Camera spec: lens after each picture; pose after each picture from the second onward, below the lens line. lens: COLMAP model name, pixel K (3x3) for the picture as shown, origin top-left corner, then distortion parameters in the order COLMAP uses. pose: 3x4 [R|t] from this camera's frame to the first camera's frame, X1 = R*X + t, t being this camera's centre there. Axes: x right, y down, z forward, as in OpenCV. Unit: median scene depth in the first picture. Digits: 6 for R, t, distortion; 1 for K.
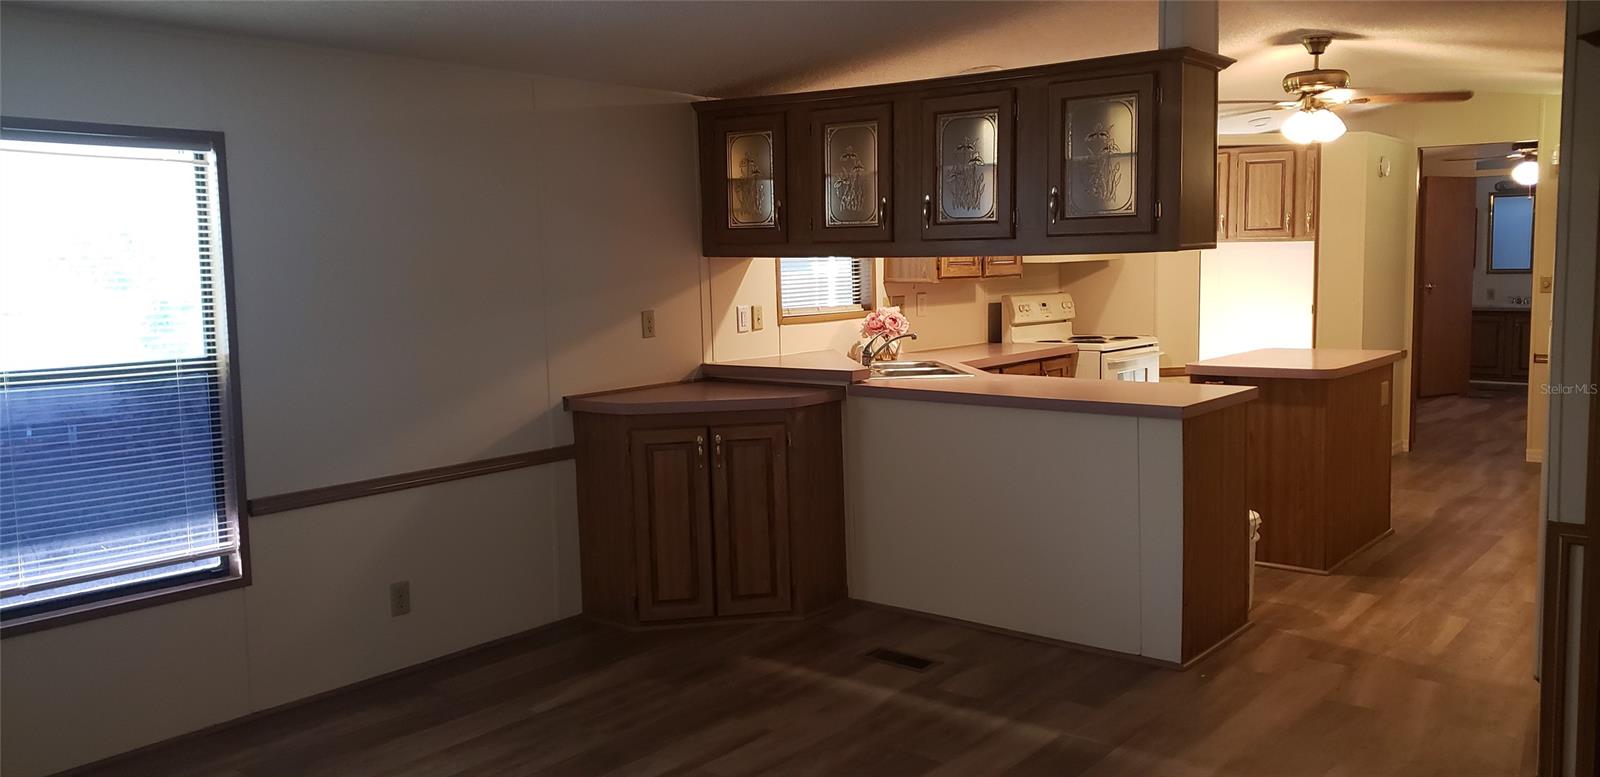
lens RADIAL K [[1292.2, 0, 782.5], [0, 1292.2, 378.6], [0, 0, 1]] dist [0.068573, -0.120494]
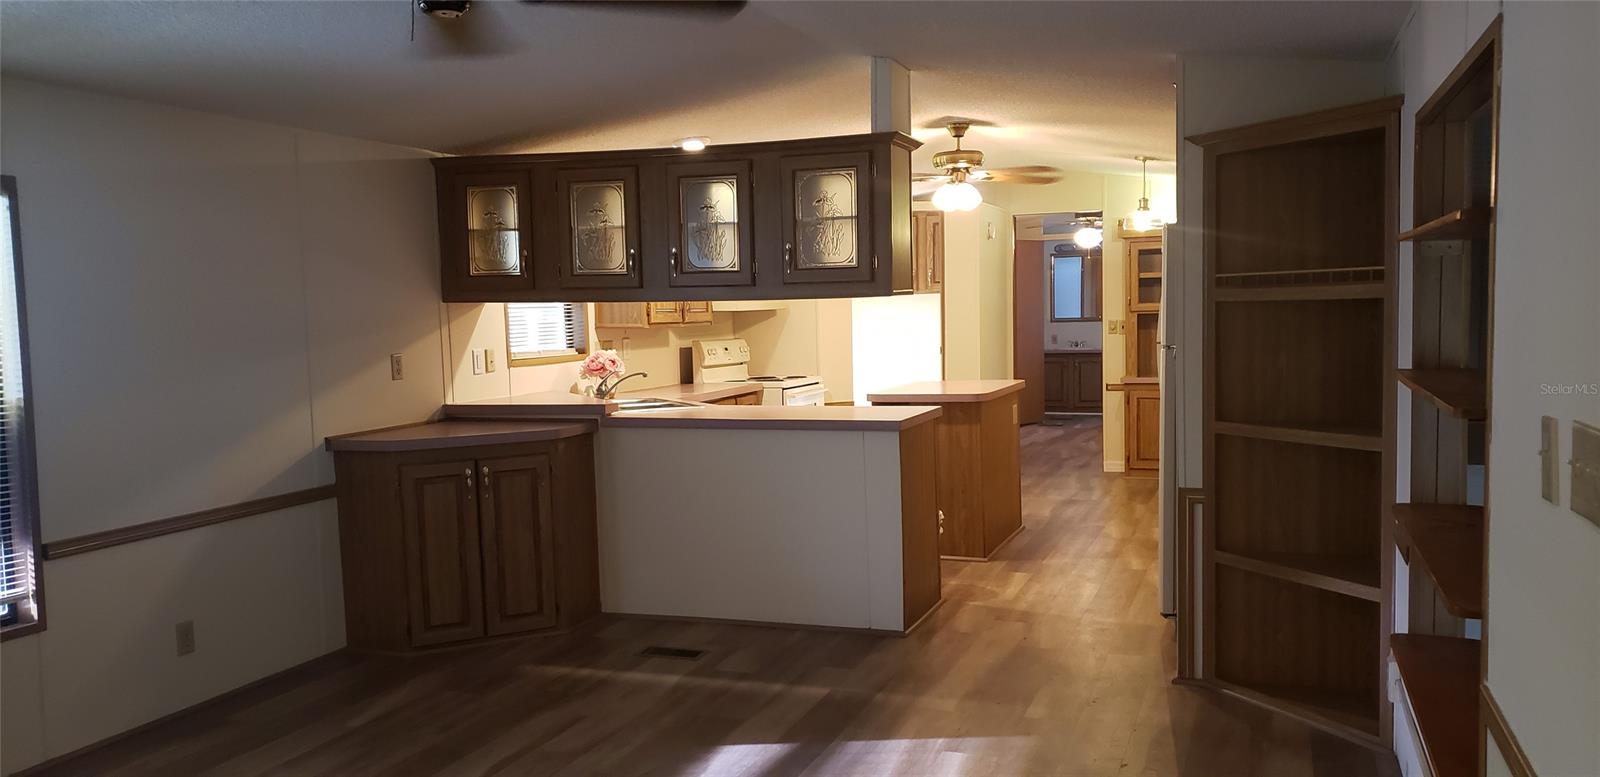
lens RADIAL K [[1292.2, 0, 814.9], [0, 1292.2, 402.2], [0, 0, 1]] dist [0.068573, -0.120494]
pose [[0.945466, -0.027219, 0.324583, -0.139446], [0.035051, 0.999218, -0.018305, 0.019066], [-0.323831, 0.028684, 0.945680, -0.113844]]
